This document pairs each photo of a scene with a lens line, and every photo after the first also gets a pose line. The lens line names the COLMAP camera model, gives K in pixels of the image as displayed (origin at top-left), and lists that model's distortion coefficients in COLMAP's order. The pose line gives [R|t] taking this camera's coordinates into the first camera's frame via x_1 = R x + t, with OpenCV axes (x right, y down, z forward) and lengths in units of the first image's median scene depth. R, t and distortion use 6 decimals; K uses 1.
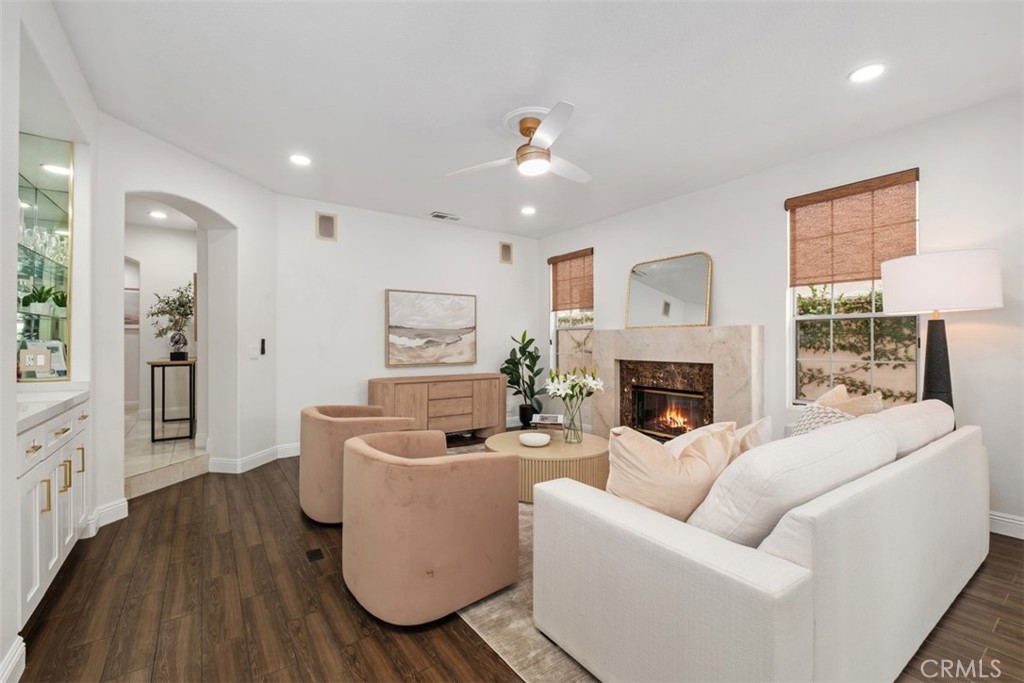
lens RADIAL K [[443.8, 0, 521.1], [0, 443.8, 342.8], [0, 0, 1]] dist [0.002588, 0.000334]
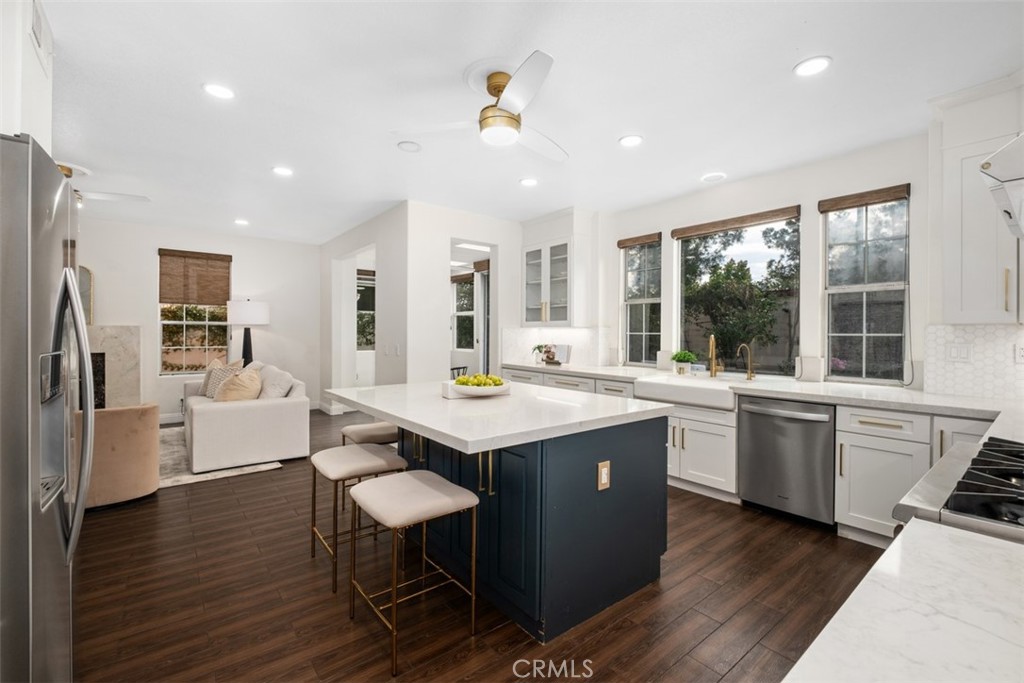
lens RADIAL K [[443.8, 0, 519.4], [0, 443.8, 338.1], [0, 0, 1]] dist [0.002588, 0.000334]
pose [[-0.059836, -0.006209, 0.998189, -0.899760], [-0.008574, 0.999947, 0.005706, -0.015021], [-0.998171, -0.008217, -0.059886, -0.173561]]
